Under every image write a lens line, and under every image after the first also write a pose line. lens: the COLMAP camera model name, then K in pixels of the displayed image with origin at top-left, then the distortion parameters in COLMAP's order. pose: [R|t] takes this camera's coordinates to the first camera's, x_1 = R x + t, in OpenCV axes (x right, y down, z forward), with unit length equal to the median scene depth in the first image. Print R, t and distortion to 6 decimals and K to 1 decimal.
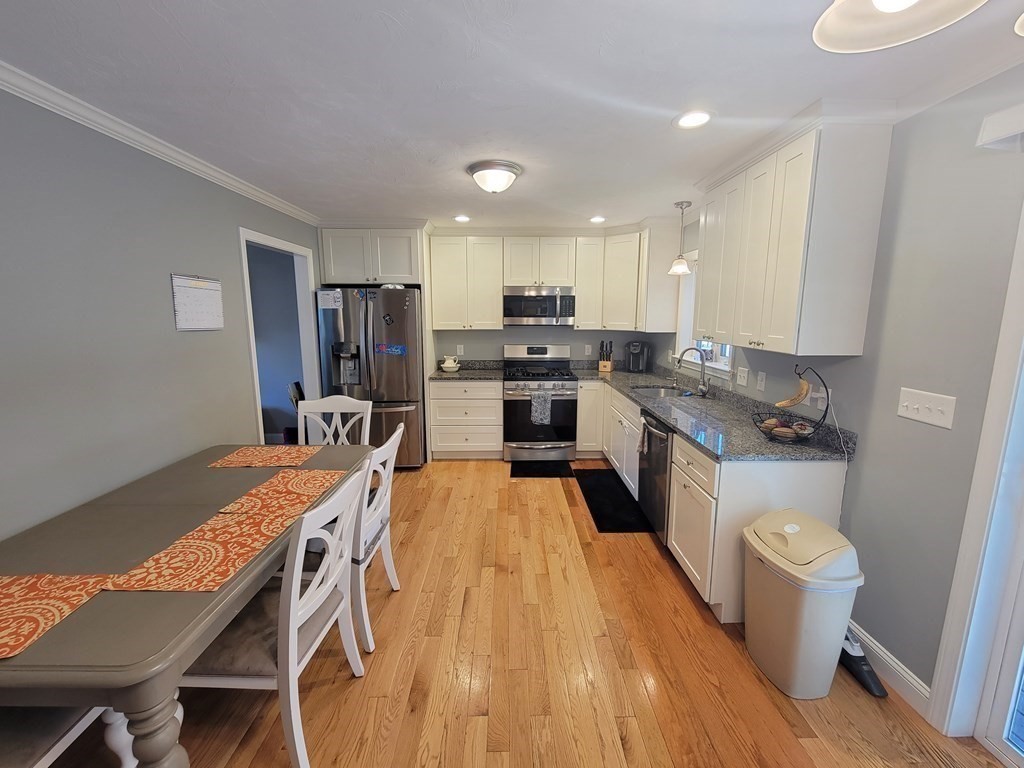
lens RADIAL K [[417.3, 0, 514.5], [0, 417.3, 381.4], [0, 0, 1]] dist [-0.001502, -0.001430]
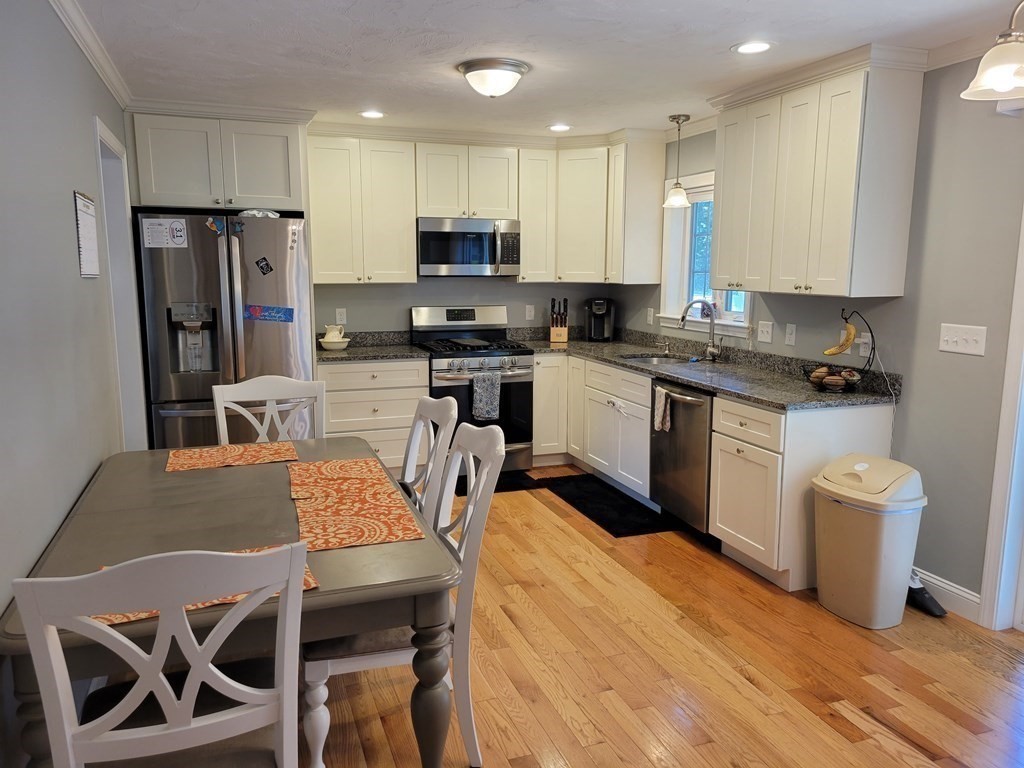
lens RADIAL K [[766.4, 0, 507.3], [0, 766.4, 388.5], [0, 0, 1]] dist [0.053266, -0.029489]
pose [[0.946286, -0.050932, 0.319294, -0.505576], [0.050957, 0.998667, 0.008281, 0.071327], [-0.319290, 0.008434, 0.947620, -0.348385]]
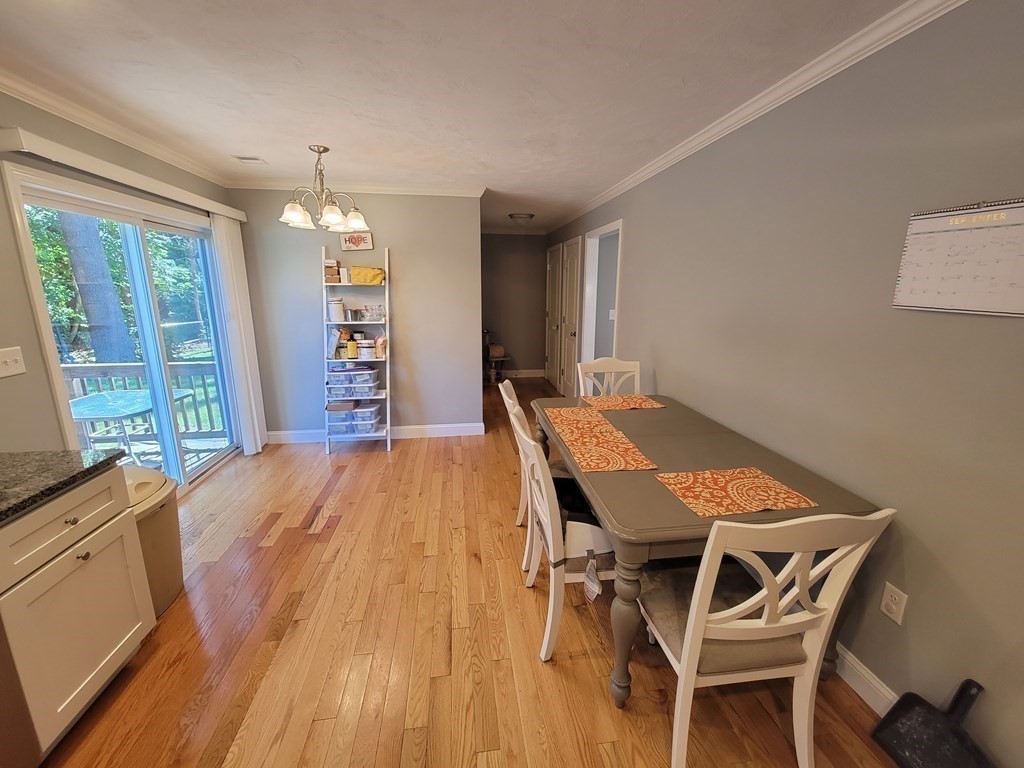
lens RADIAL K [[417.3, 0, 516.9], [0, 417.3, 378.7], [0, 0, 1]] dist [-0.001502, -0.001430]
pose [[-0.991604, 0.021695, -0.127479, -0.137860], [-0.027099, 0.929073, 0.368904, -0.213027], [0.126440, 0.369261, -0.920684, 1.376325]]
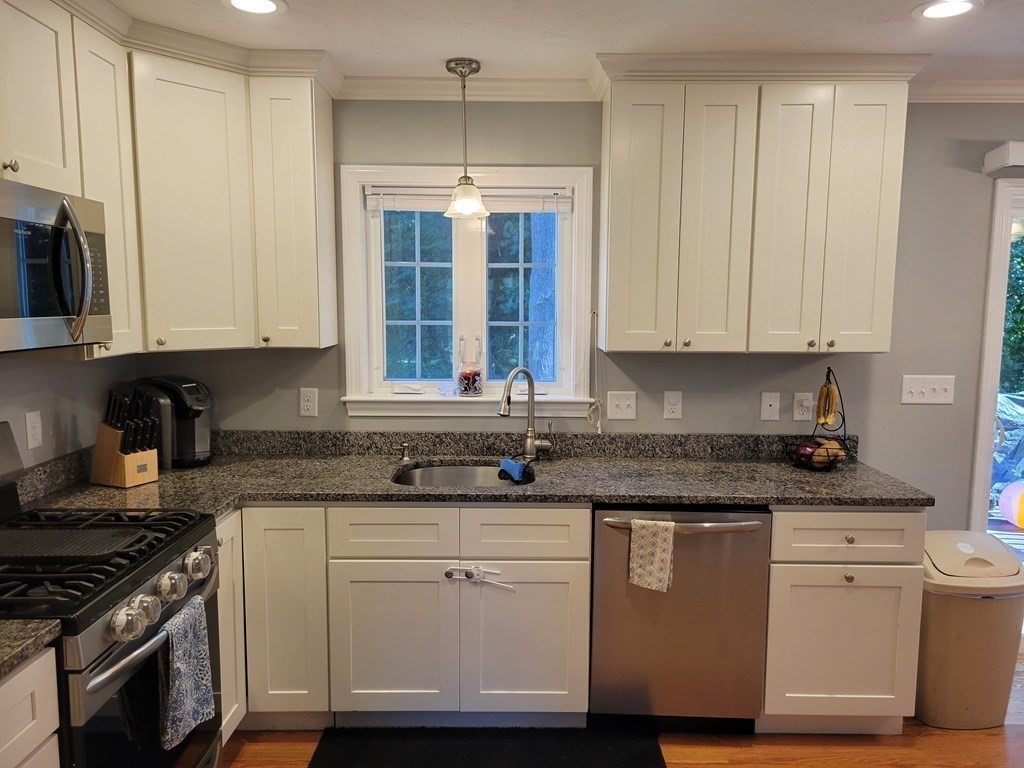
lens RADIAL K [[766.4, 0, 515.9], [0, 766.4, 389.1], [0, 0, 1]] dist [0.053266, -0.029489]
pose [[0.005747, -0.116050, 0.993227, -0.627714], [0.155664, 0.981239, 0.113749, -0.207882], [-0.987793, 0.153956, 0.023704, 1.257816]]
